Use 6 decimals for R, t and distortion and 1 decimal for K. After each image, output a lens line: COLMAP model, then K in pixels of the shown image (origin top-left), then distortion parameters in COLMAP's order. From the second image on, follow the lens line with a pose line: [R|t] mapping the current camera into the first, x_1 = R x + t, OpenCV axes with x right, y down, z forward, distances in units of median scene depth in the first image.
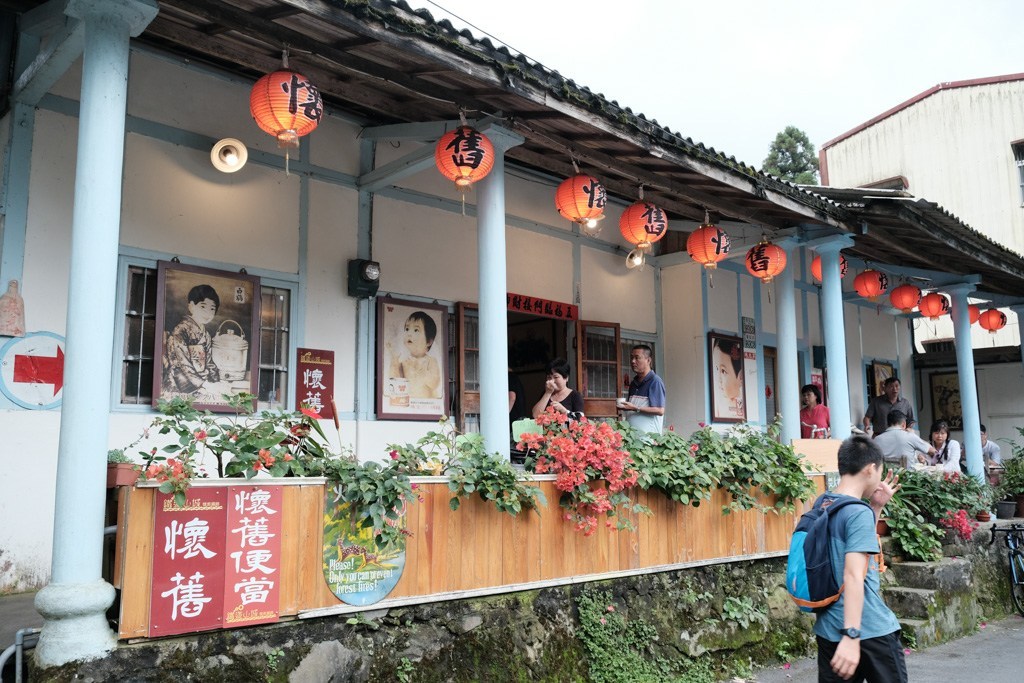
lens RADIAL K [[804.0, 0, 512.0], [0, 804.0, 341.5], [0, 0, 1]] dist [-0.029075, 0.000440]
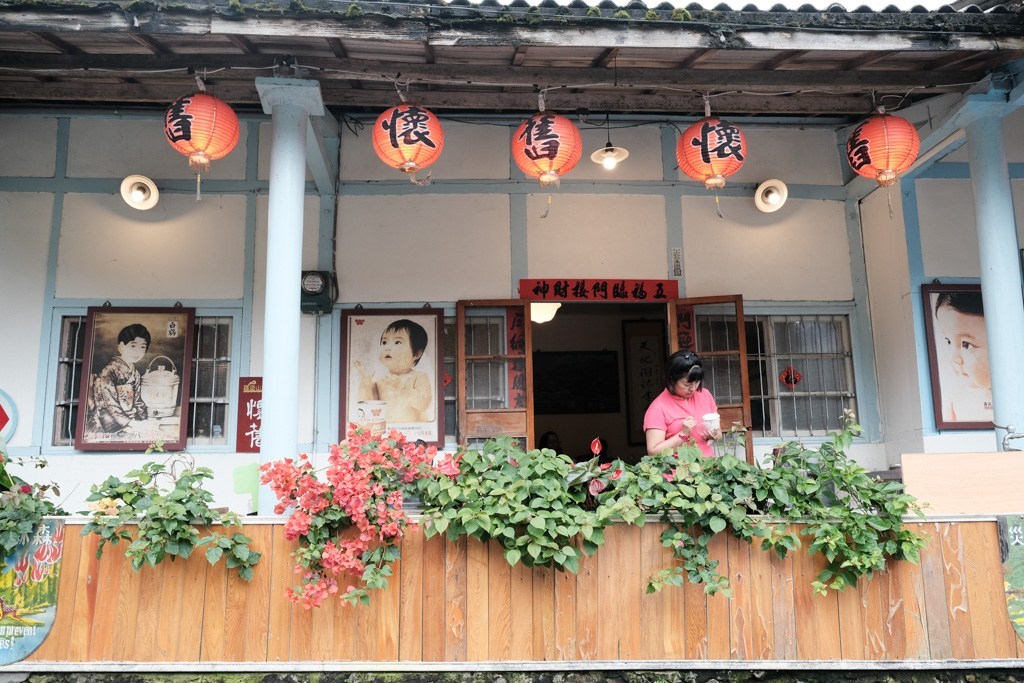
lens RADIAL K [[837.6, 0, 512.0], [0, 837.6, 341.5], [0, 0, 1]] dist [-0.006843, 0.003222]
pose [[0.766662, -0.124909, -0.629784, 0.638794], [0.098322, 0.992164, -0.077090, 0.078439], [0.634478, -0.002819, 0.772936, 0.486596]]
